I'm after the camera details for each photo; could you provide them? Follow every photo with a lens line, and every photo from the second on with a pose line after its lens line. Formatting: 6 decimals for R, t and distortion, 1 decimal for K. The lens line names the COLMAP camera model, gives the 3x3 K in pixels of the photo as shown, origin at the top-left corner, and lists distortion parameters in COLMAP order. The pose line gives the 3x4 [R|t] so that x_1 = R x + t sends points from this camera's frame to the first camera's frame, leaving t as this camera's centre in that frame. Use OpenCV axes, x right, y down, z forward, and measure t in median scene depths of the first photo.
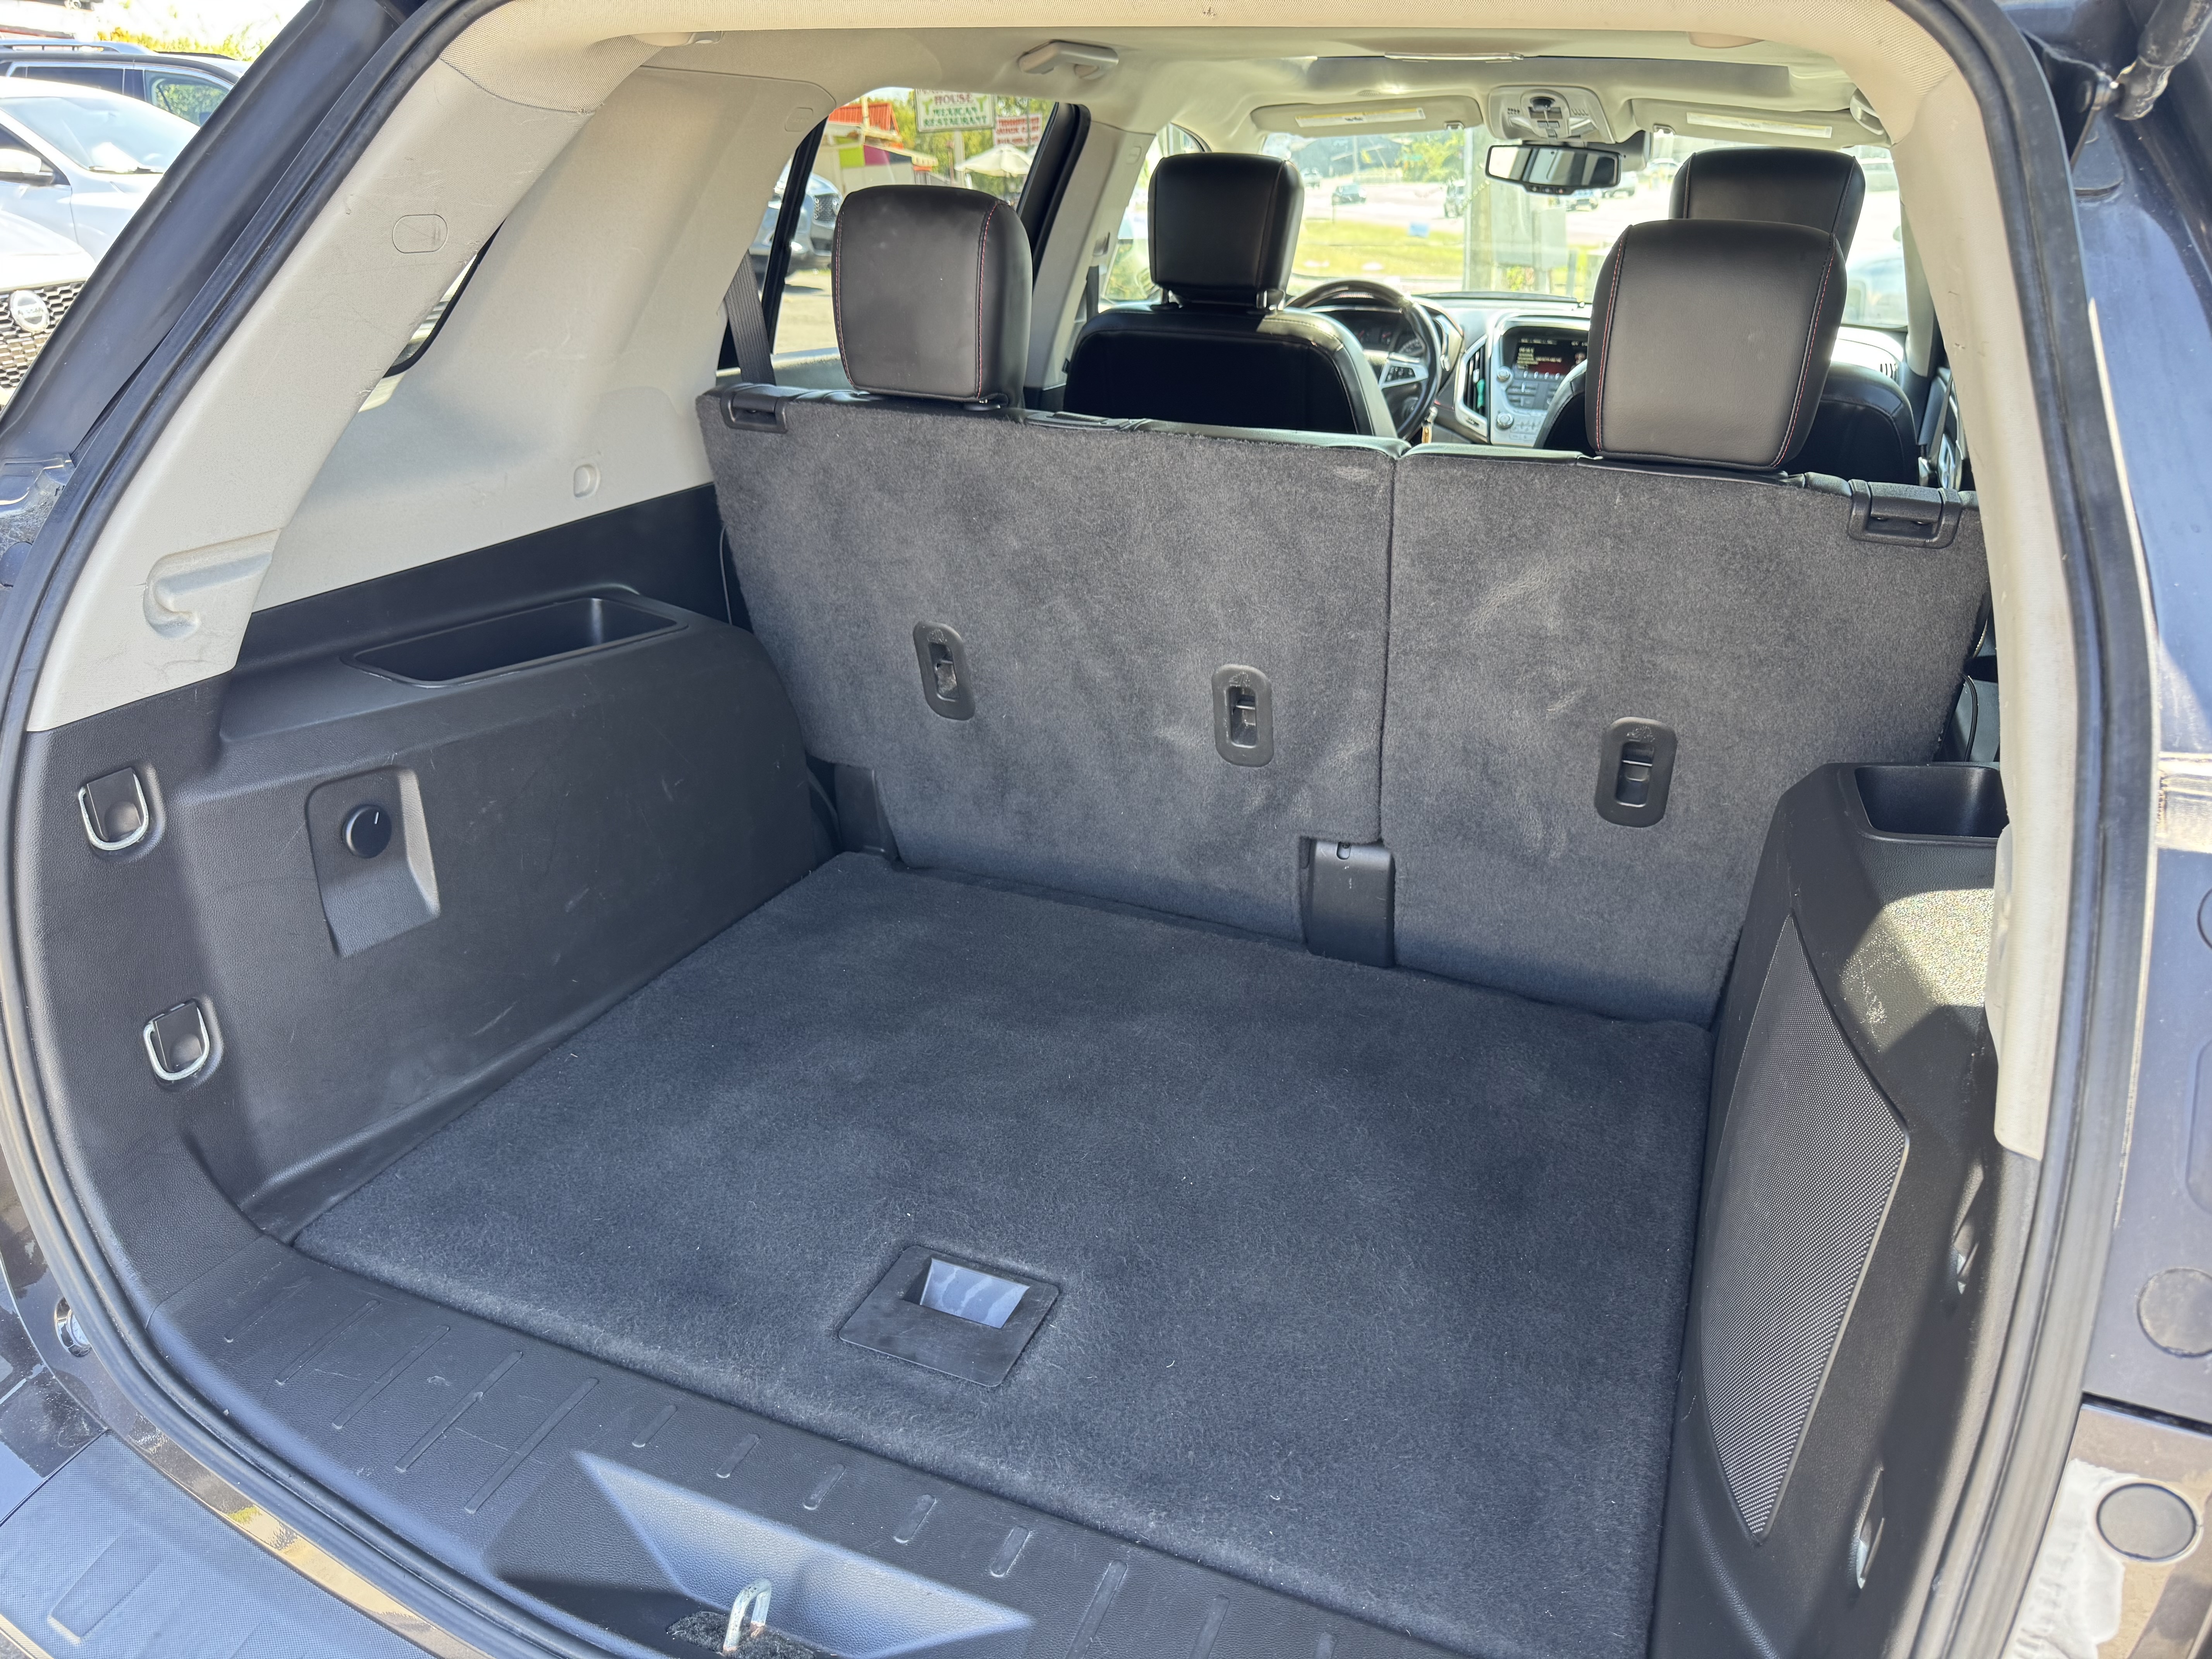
lens RADIAL K [[1562.3, 0, 1093.4], [0, 1562.3, 852.9], [0, 0, 1]] dist [0.017307, -0.032176]
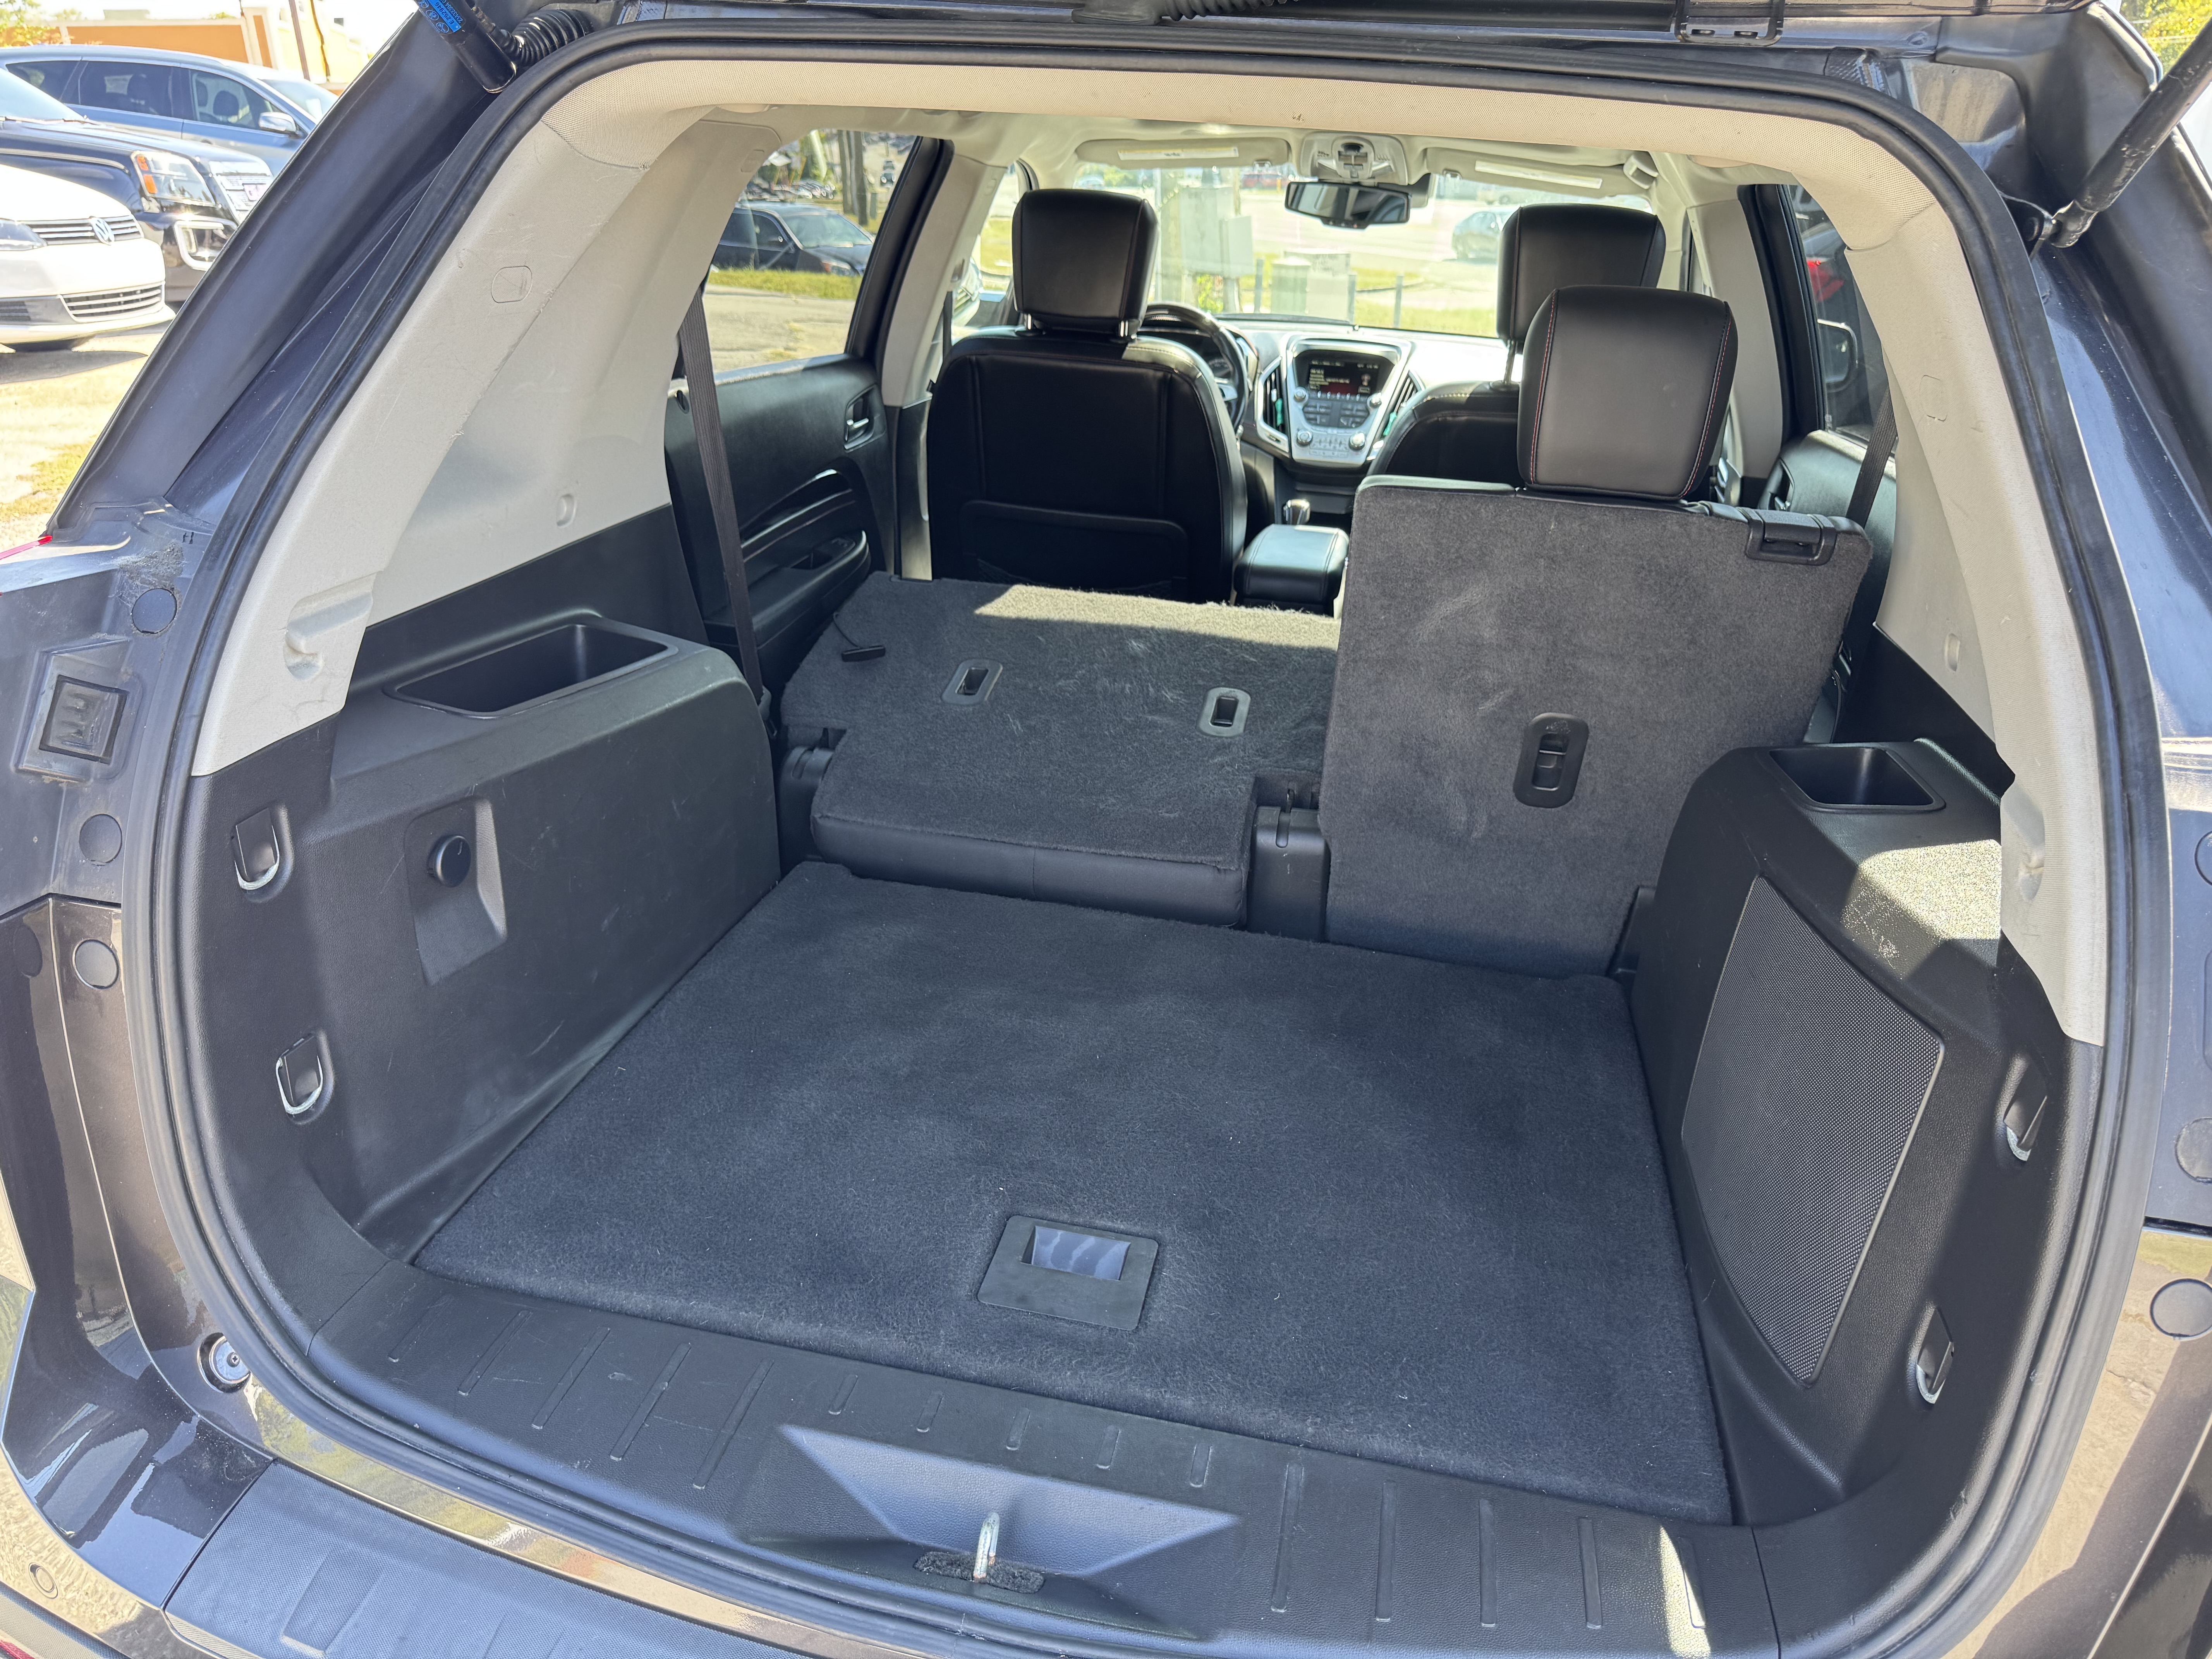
lens RADIAL K [[1562.3, 0, 1070.4], [0, 1562.3, 845.5], [0, 0, 1]] dist [0.017307, -0.032176]
pose [[0.984128, -0.043241, 0.172114, -0.255805], [0.043630, 0.999047, 0.001526, -0.008038], [-0.172015, 0.006008, 0.985076, -0.086663]]
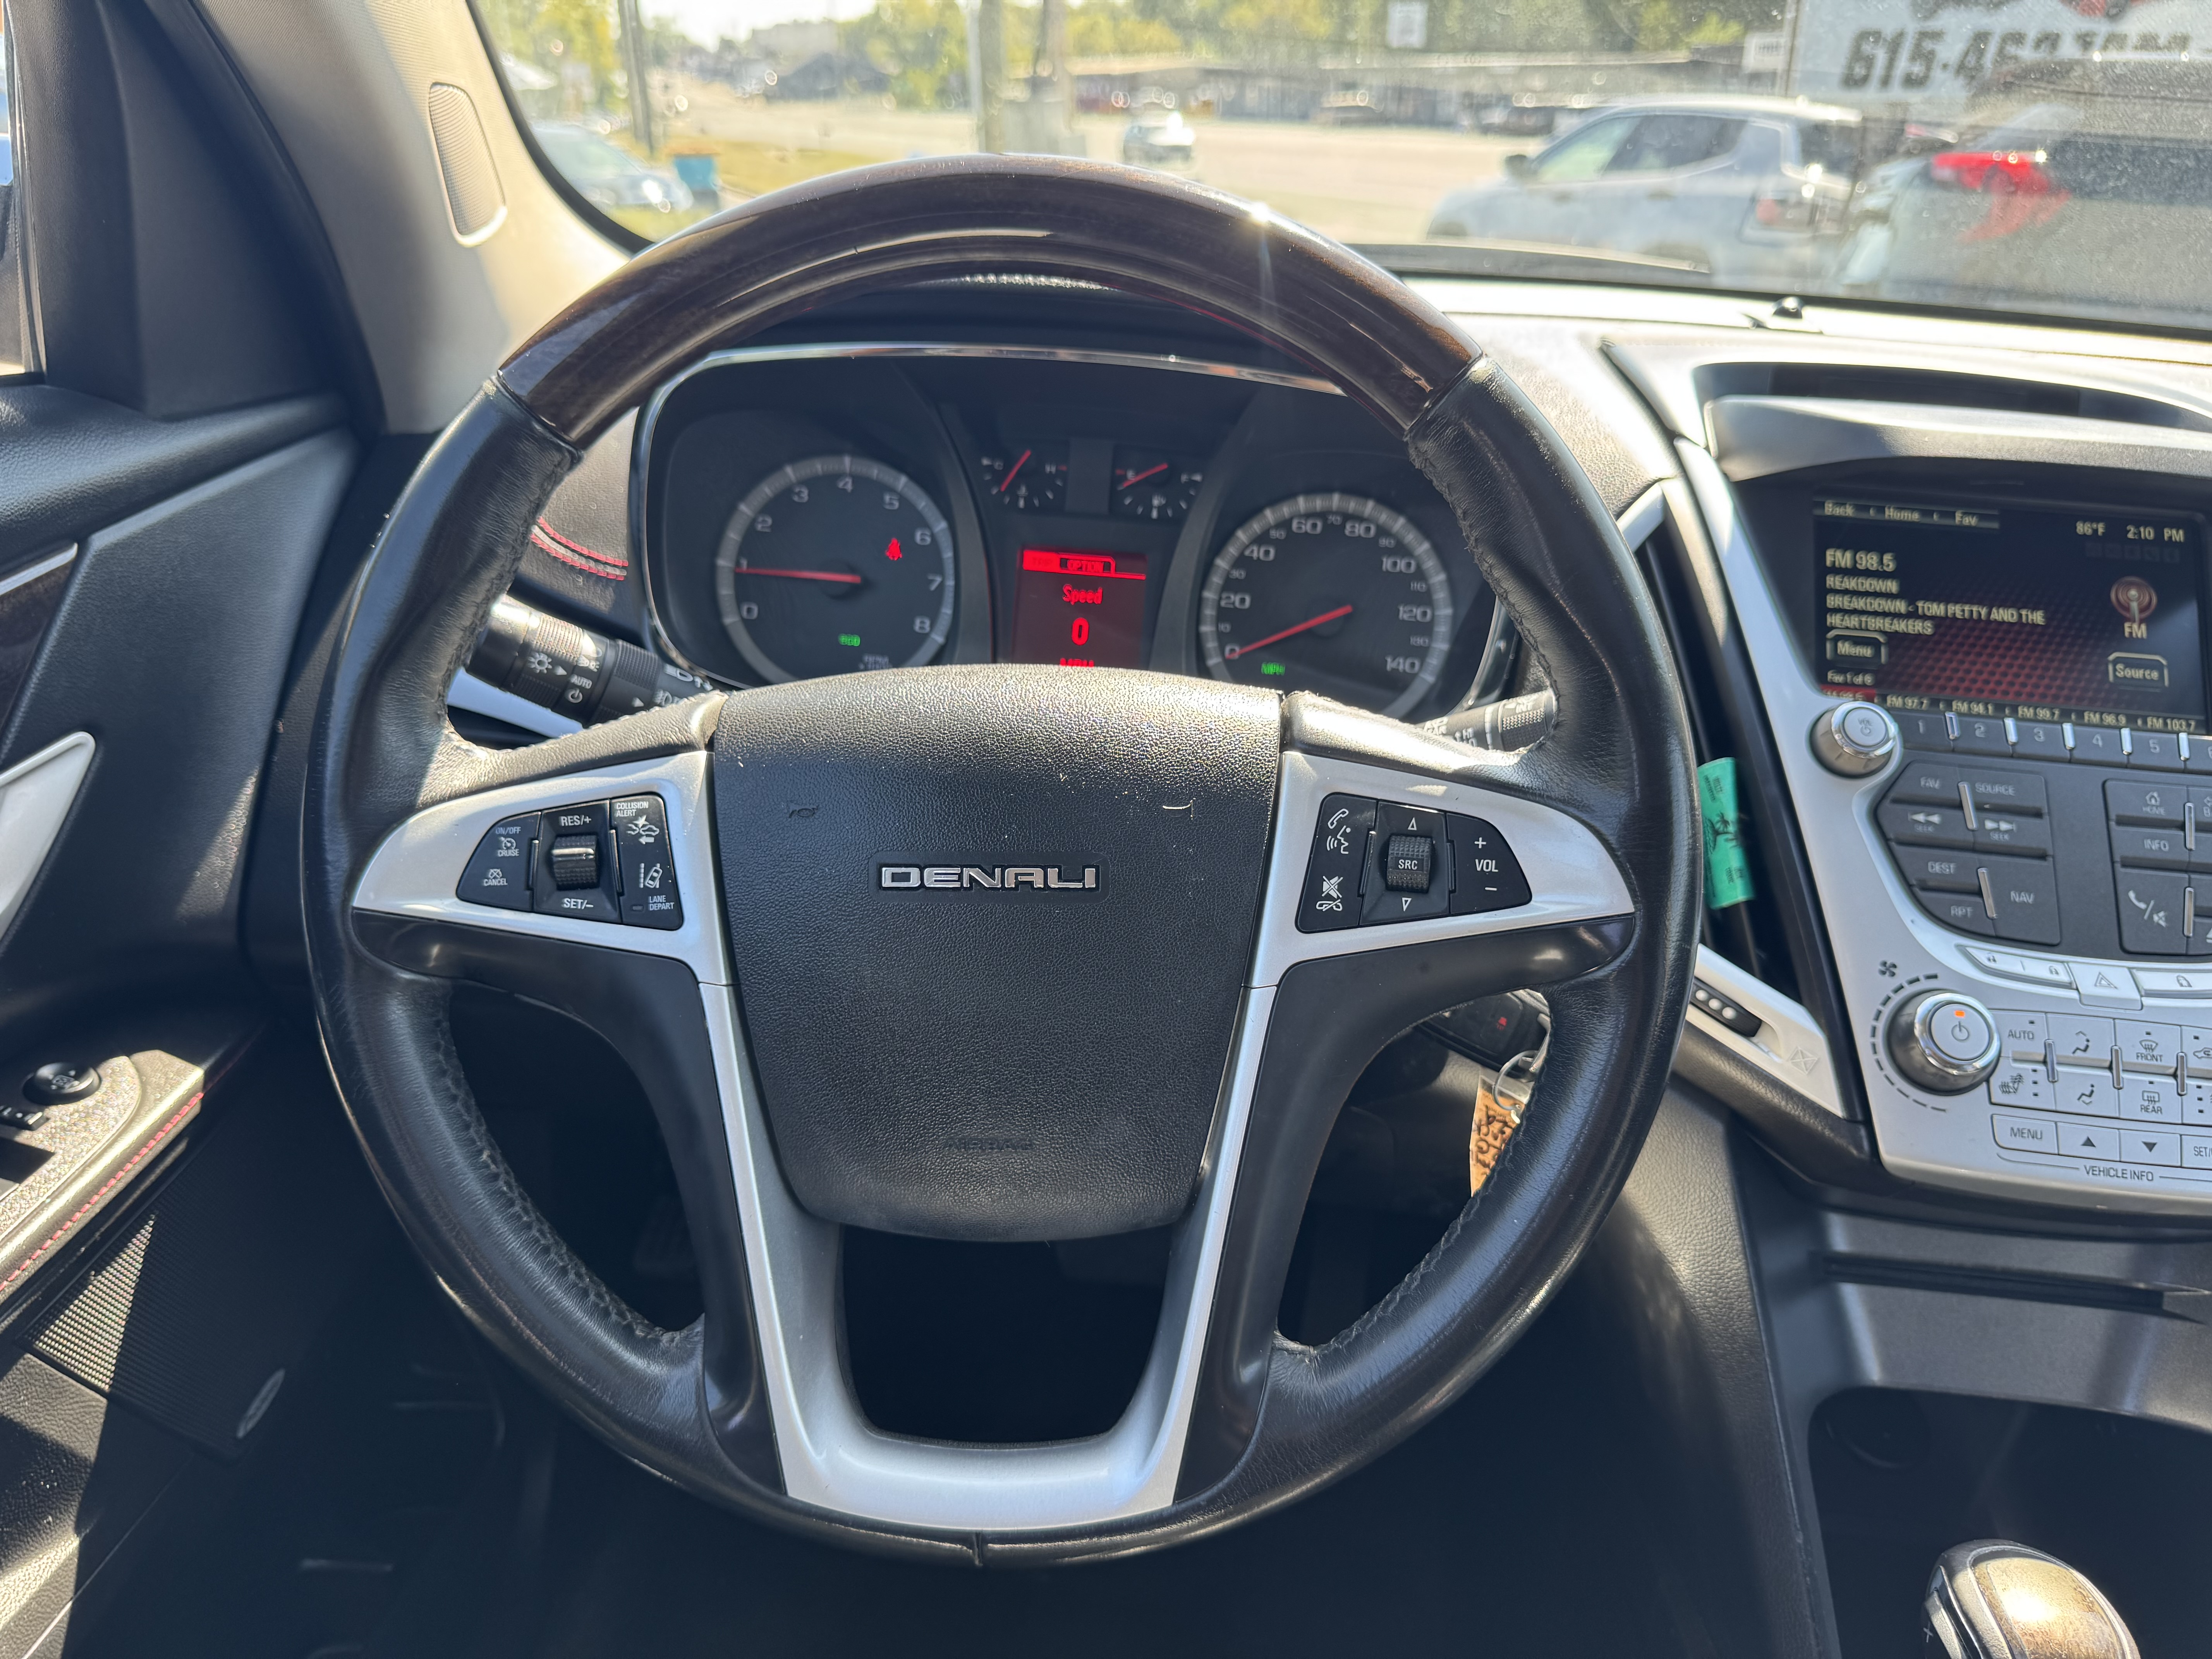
lens RADIAL K [[1562.3, 0, 1097.5], [0, 1562.3, 852.9], [0, 0, 1]] dist [0.017307, -0.032176]
pose [[0.955699, -0.100975, 0.276483, 0.354353], [0.091313, 0.994682, 0.047633, -0.853790], [-0.279823, -0.020276, 0.959838, 2.362137]]
